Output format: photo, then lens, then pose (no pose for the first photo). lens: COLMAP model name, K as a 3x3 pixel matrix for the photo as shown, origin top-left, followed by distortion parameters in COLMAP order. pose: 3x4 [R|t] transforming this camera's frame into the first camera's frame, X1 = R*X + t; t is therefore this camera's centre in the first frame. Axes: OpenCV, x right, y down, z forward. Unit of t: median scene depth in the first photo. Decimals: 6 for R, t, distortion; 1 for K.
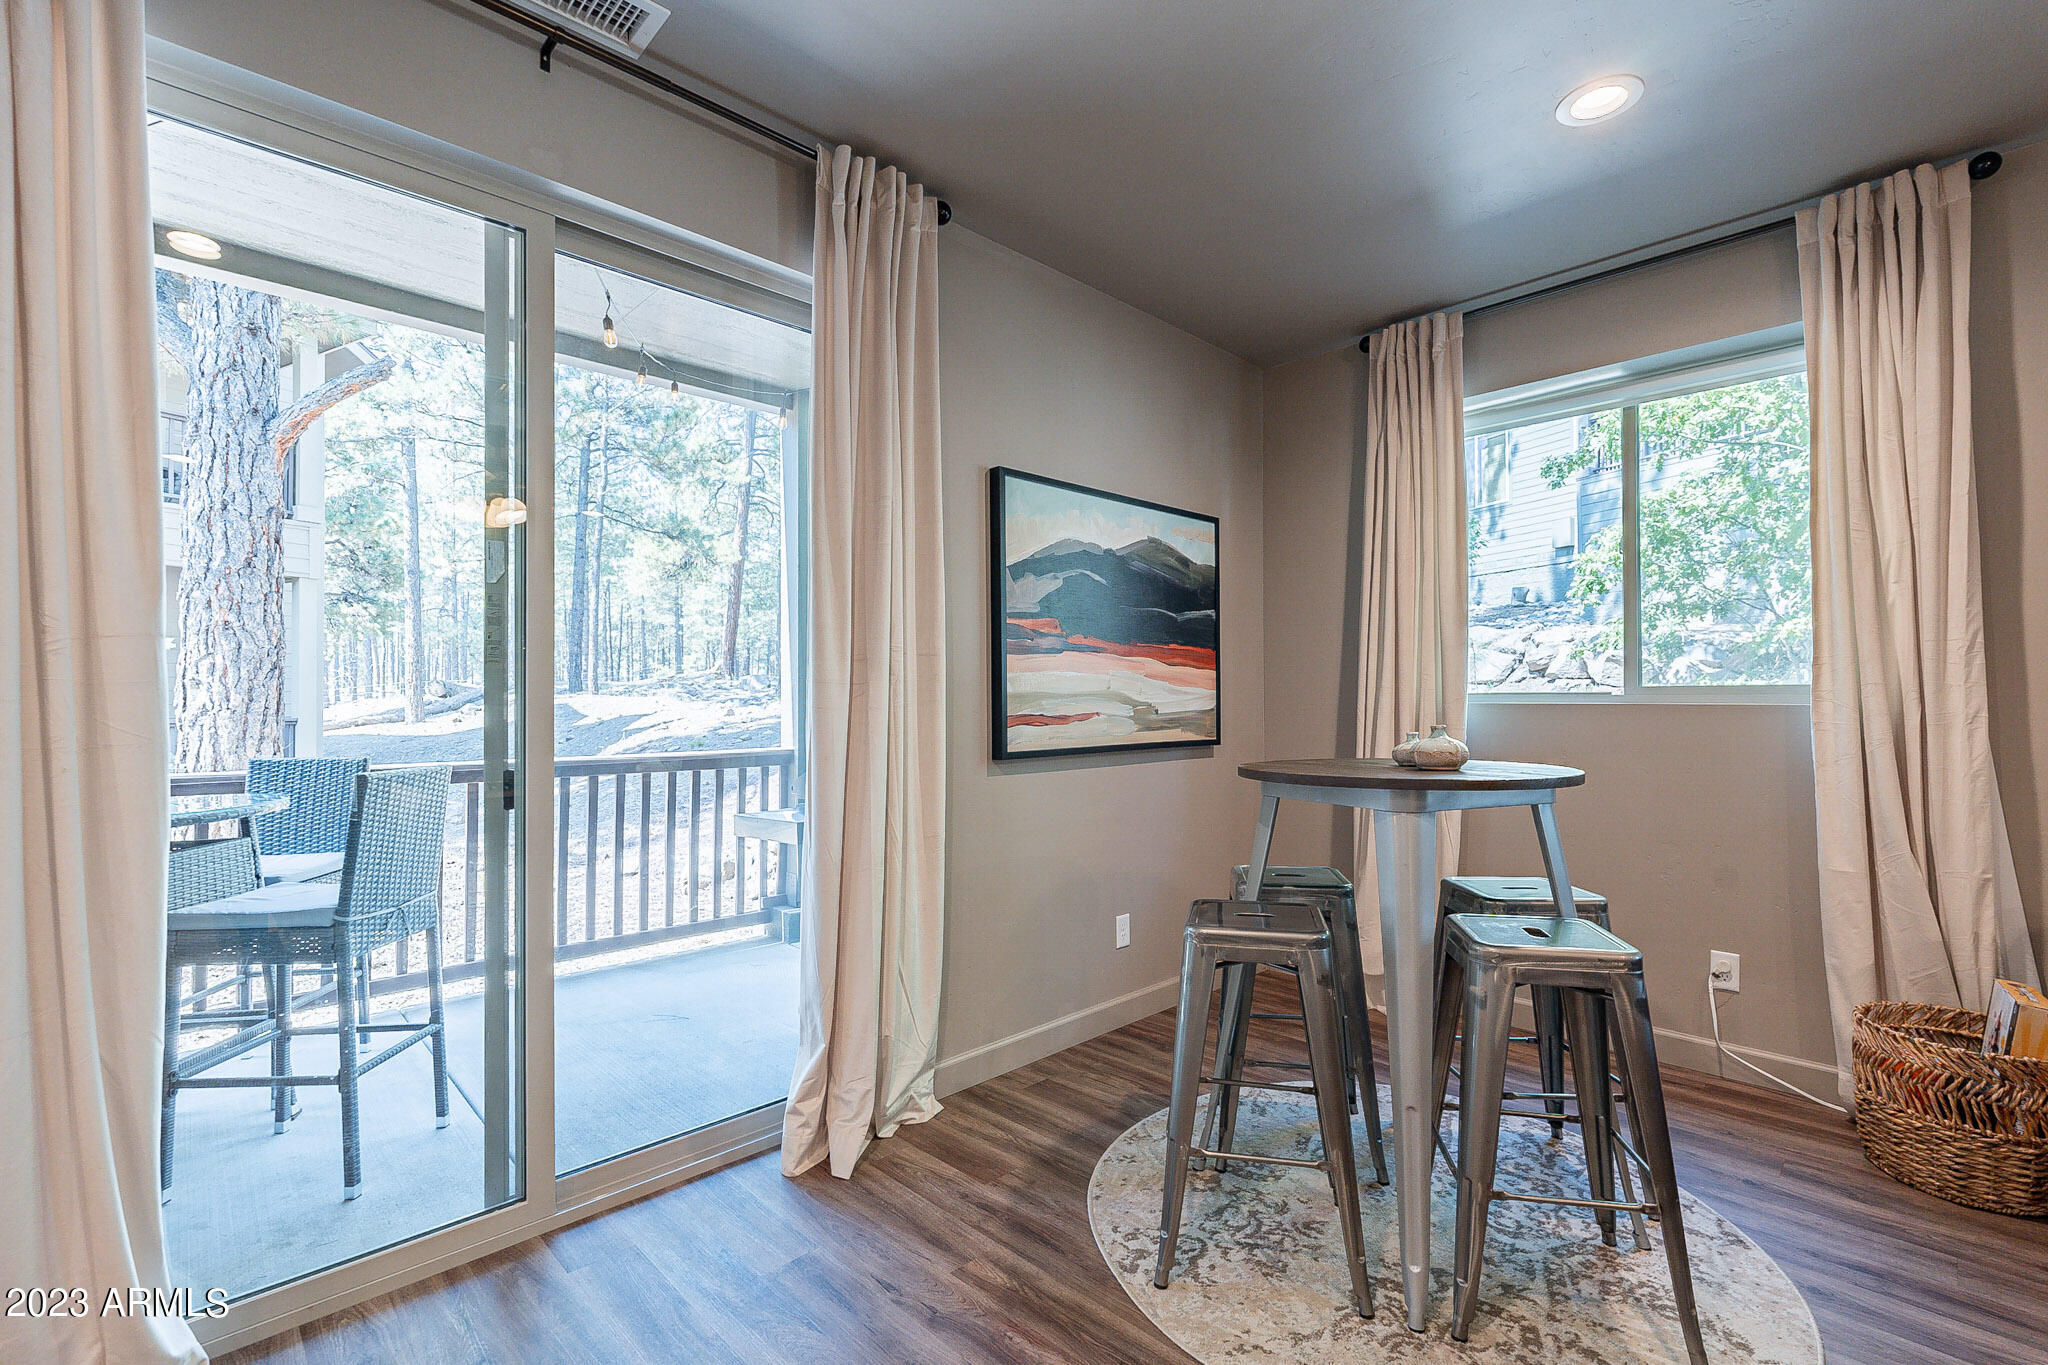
lens RADIAL K [[905.1, 0, 1011.3], [0, 905.1, 688.3], [0, 0, 1]] dist [-0.013875, 0.004482]
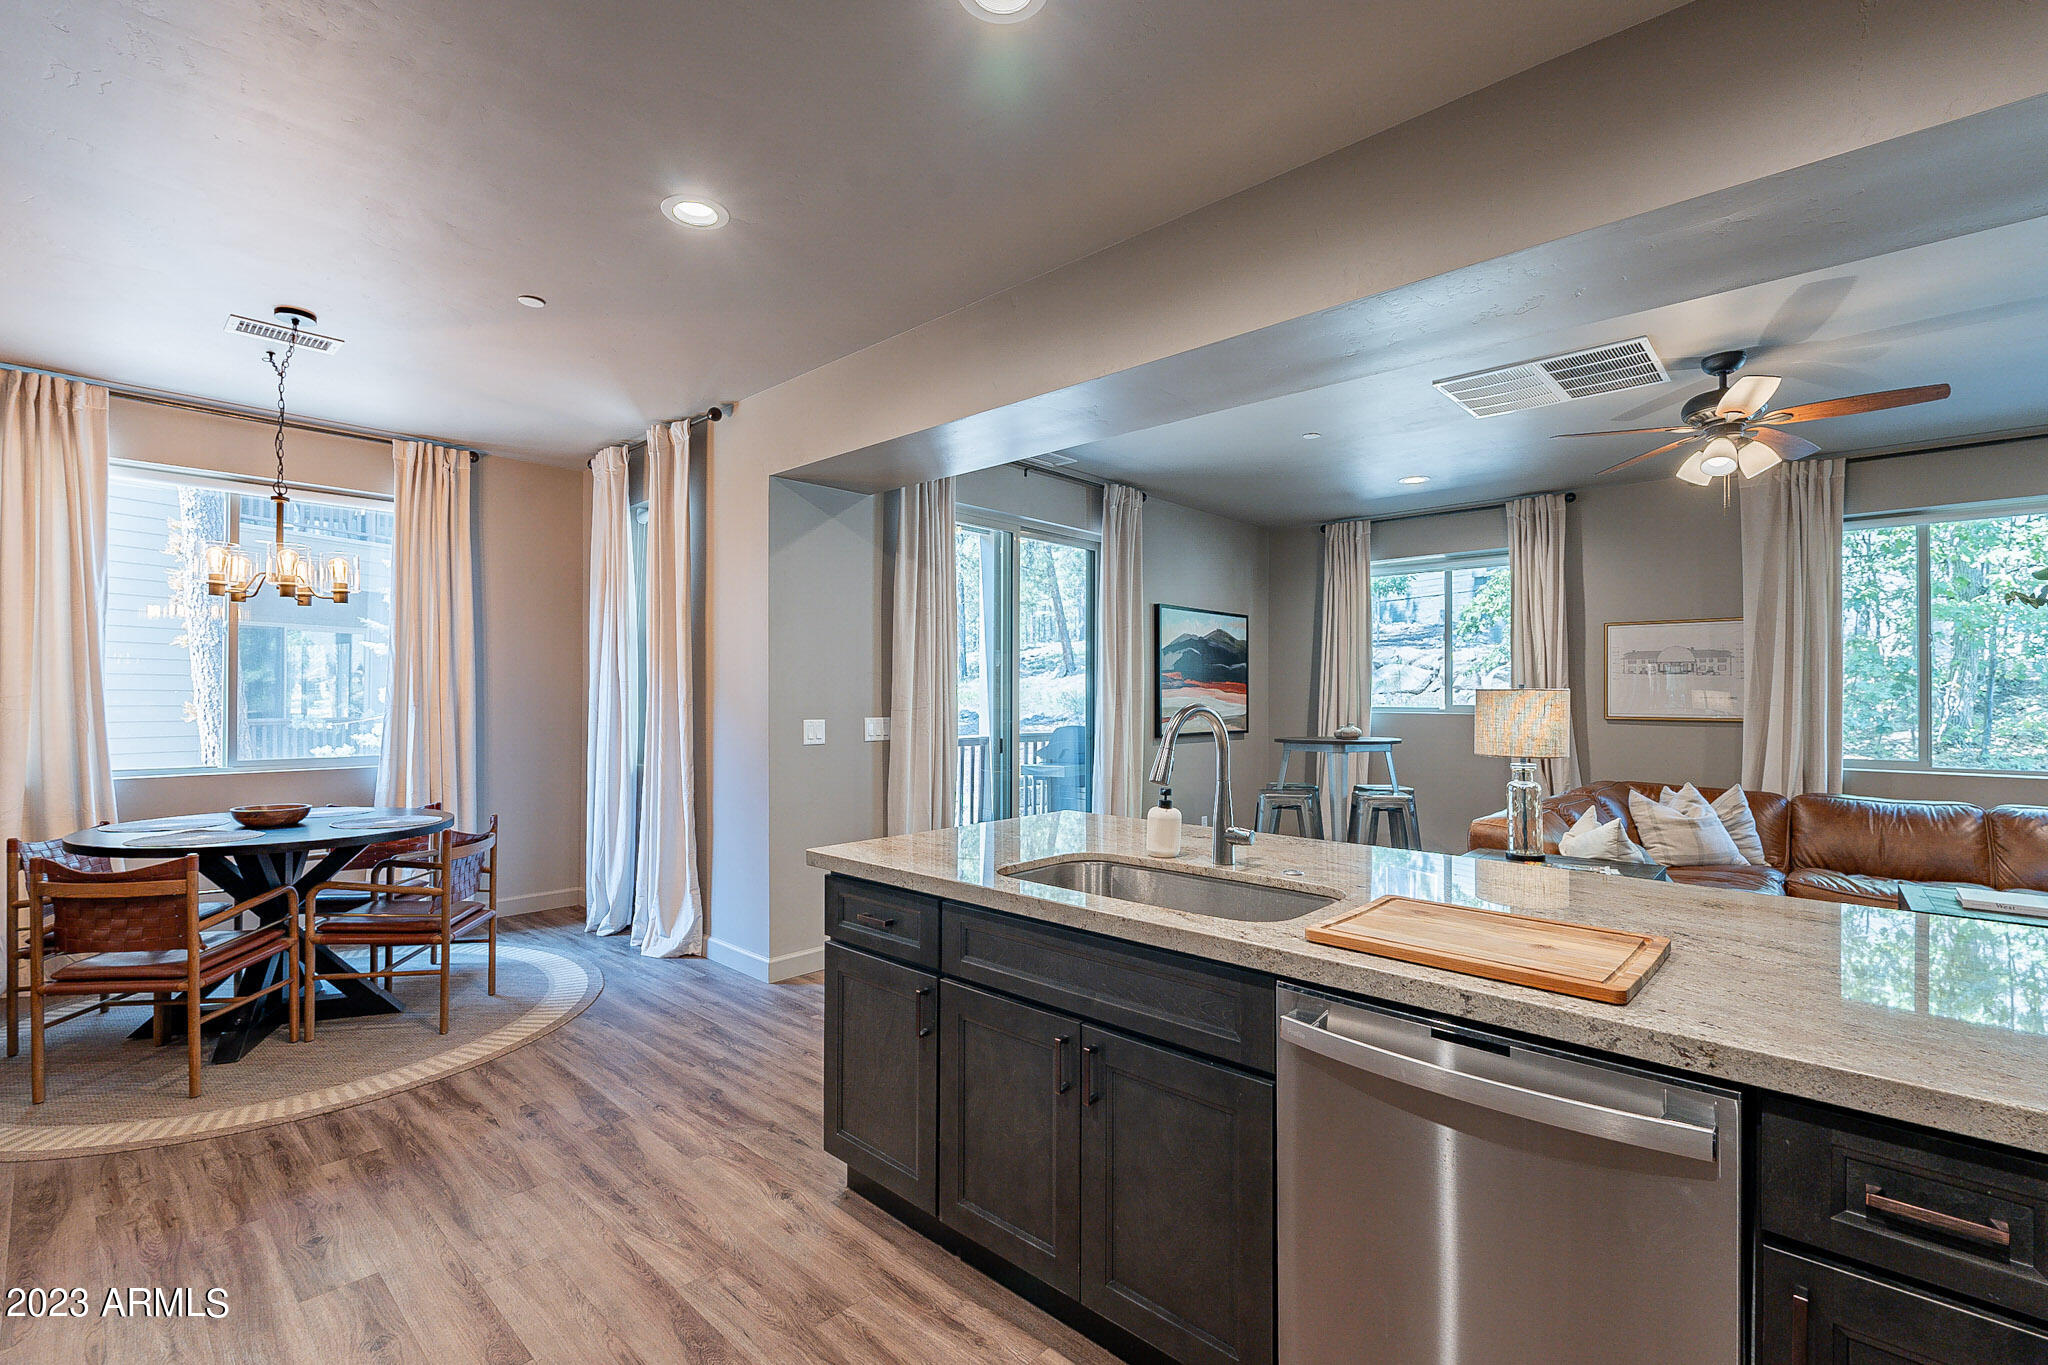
lens RADIAL K [[905.1, 0, 1018.3], [0, 905.1, 670.0], [0, 0, 1]] dist [-0.013875, 0.004482]
pose [[0.998514, 0.008802, 0.053788, -0.423258], [-0.007832, 0.999803, -0.018214, -0.038508], [-0.053937, 0.017766, 0.998386, -1.044670]]
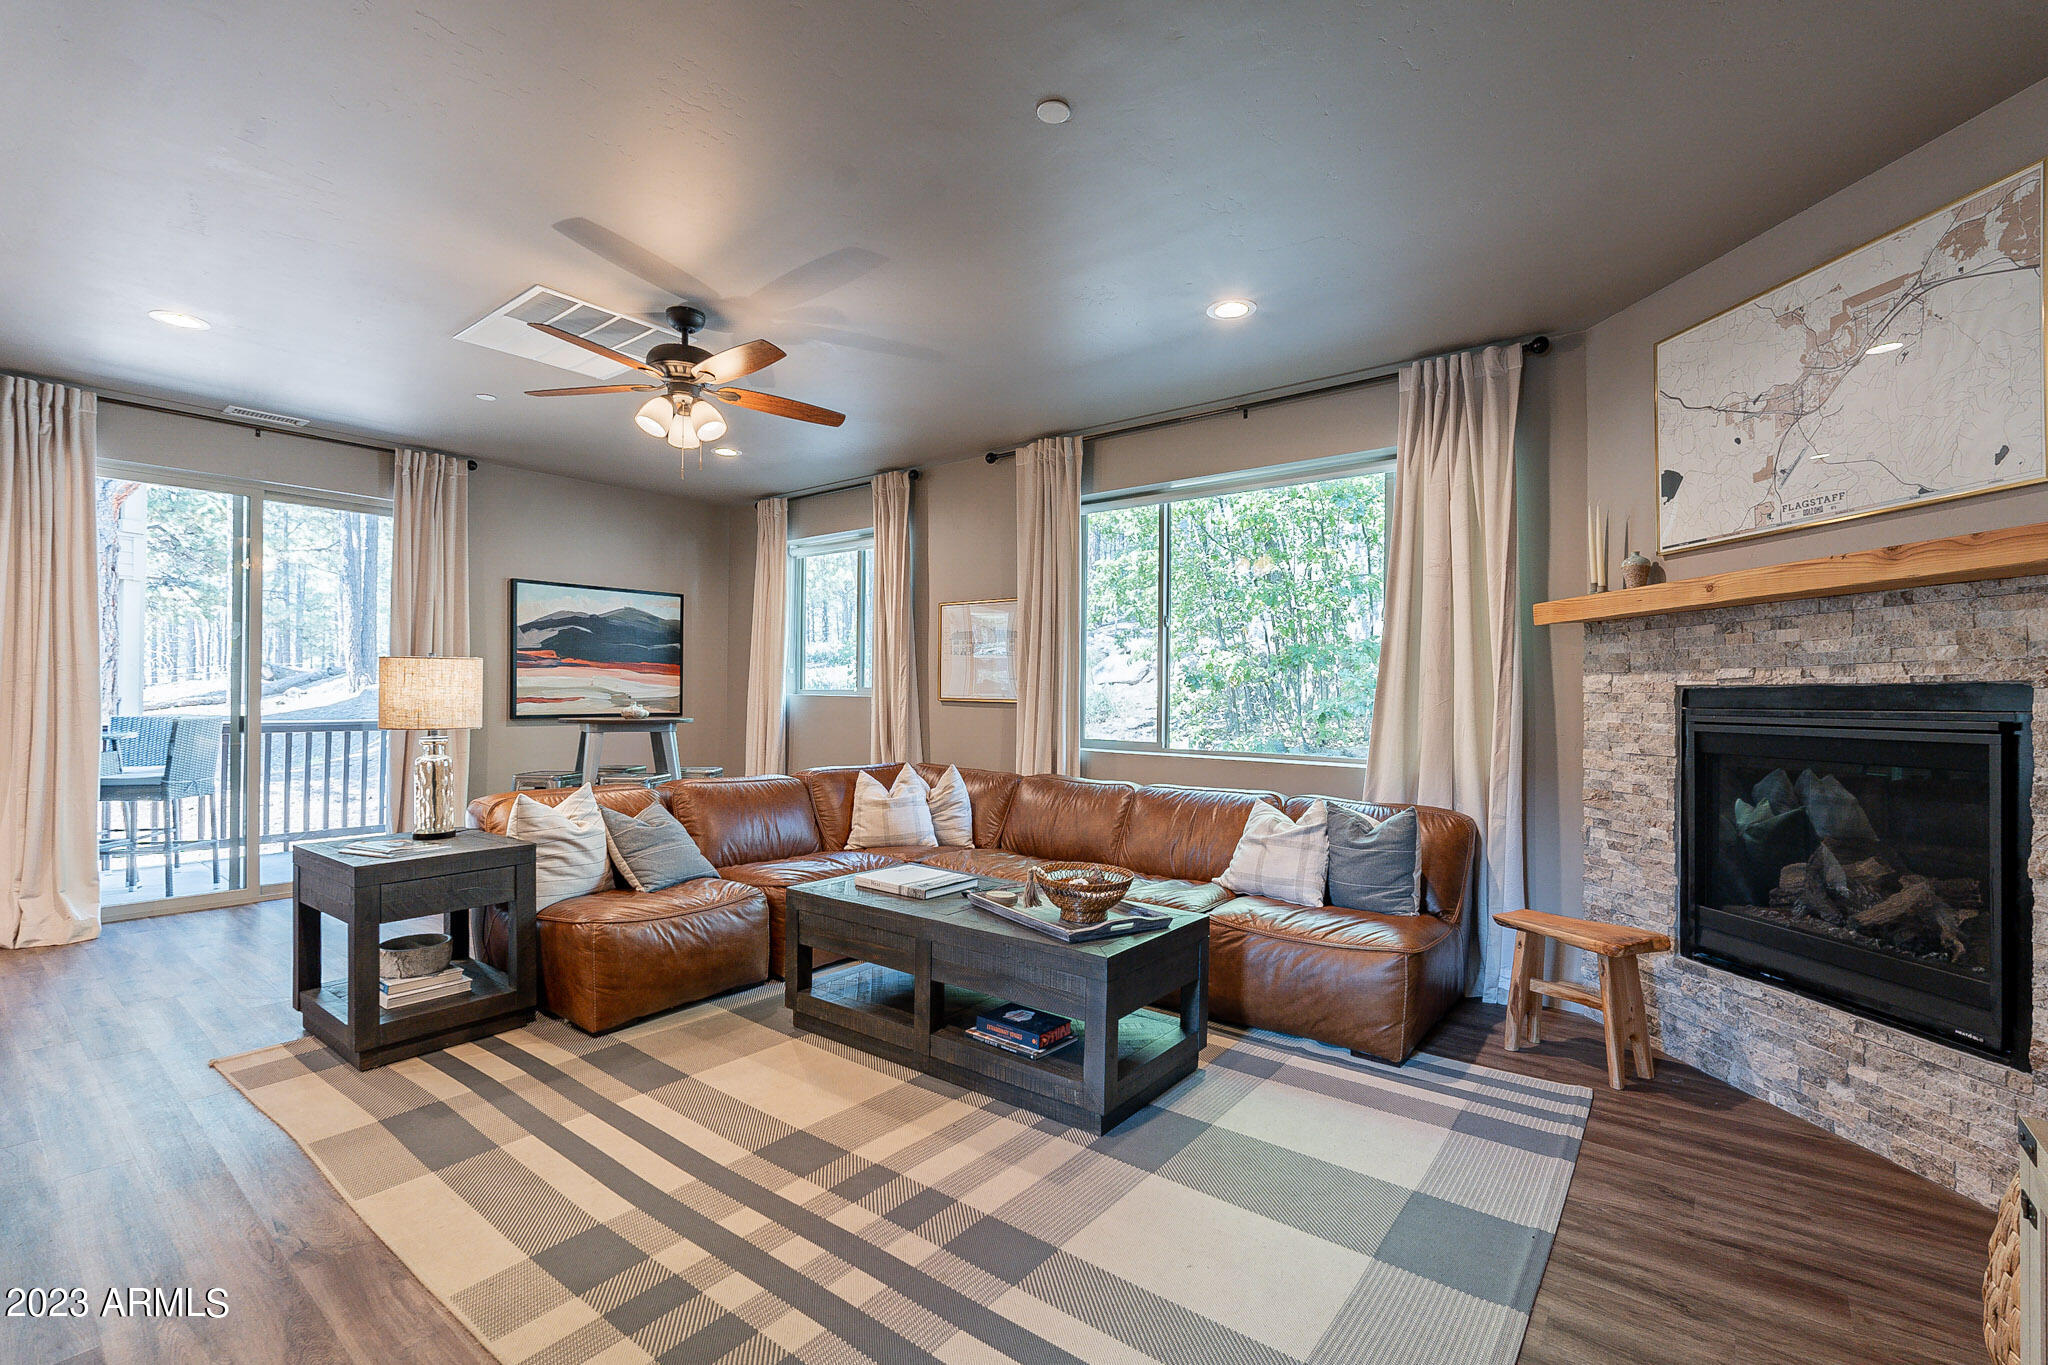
lens RADIAL K [[905.1, 0, 1016.6], [0, 905.1, 686.5], [0, 0, 1]] dist [-0.013875, 0.004482]
pose [[0.992349, 0.014113, 0.122654, 0.807483], [-0.015024, 0.999866, 0.006506, -0.024050], [-0.122546, -0.008299, 0.992428, -1.100490]]
